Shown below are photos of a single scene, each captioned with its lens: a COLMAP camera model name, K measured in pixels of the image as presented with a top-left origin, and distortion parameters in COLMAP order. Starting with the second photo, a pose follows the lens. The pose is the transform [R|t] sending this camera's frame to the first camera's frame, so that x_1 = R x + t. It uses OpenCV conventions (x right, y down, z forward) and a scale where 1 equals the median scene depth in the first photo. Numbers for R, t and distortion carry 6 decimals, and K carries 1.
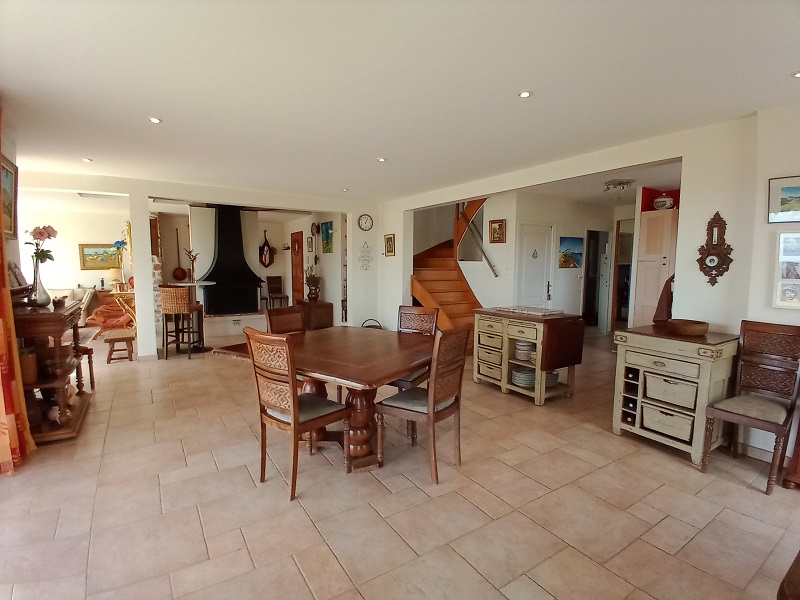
lens RADIAL K [[399.3, 0, 400.0], [0, 399.3, 300.0], [0, 0, 1]] dist [0.045518, -0.063114]
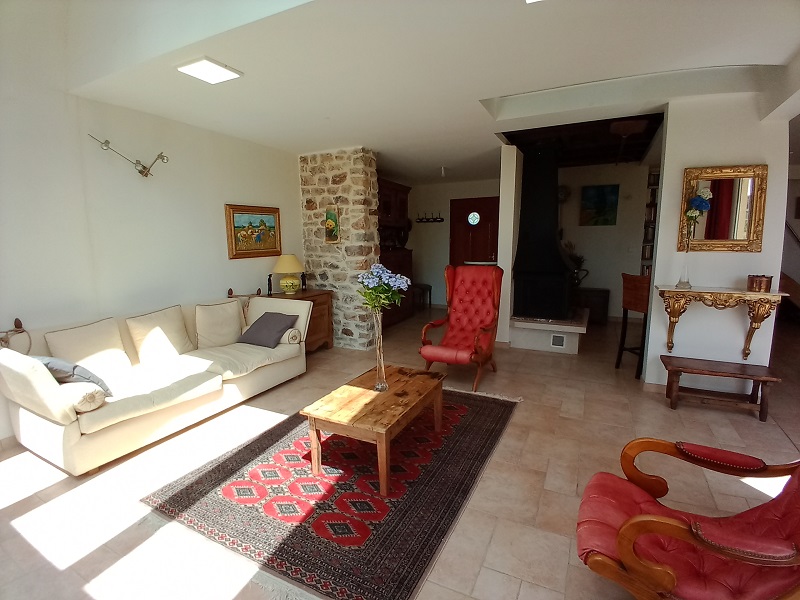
lens RADIAL K [[399.3, 0, 400.0], [0, 399.3, 300.0], [0, 0, 1]] dist [0.045518, -0.063114]
pose [[0.869730, -0.091420, 0.484987, -1.016382], [0.059712, 0.994967, 0.080469, -0.063047], [-0.489902, -0.041027, 0.870812, 0.569035]]
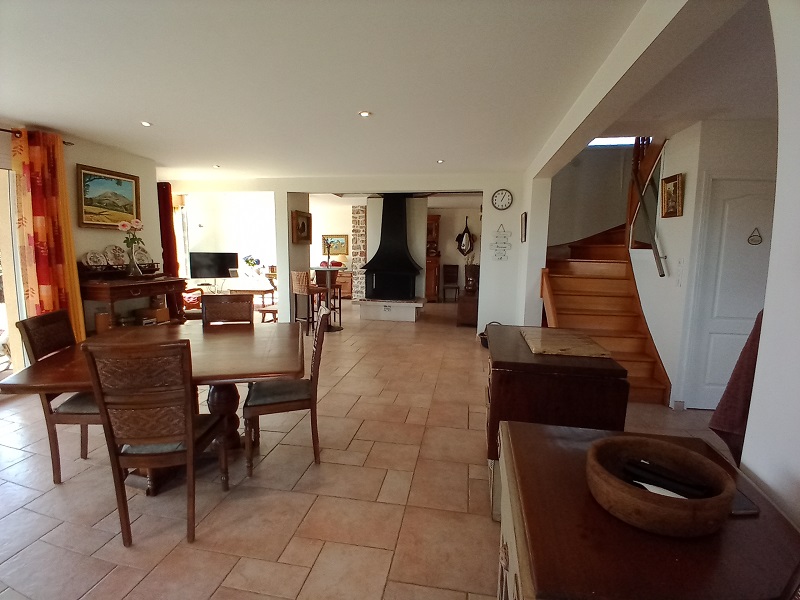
lens RADIAL K [[399.3, 0, 400.0], [0, 399.3, 300.0], [0, 0, 1]] dist [0.045518, -0.063114]
pose [[0.723751, 0.091903, -0.683914, 0.322817], [-0.072720, 0.995731, 0.056848, -0.026289], [0.686218, 0.008590, 0.727345, 0.284628]]
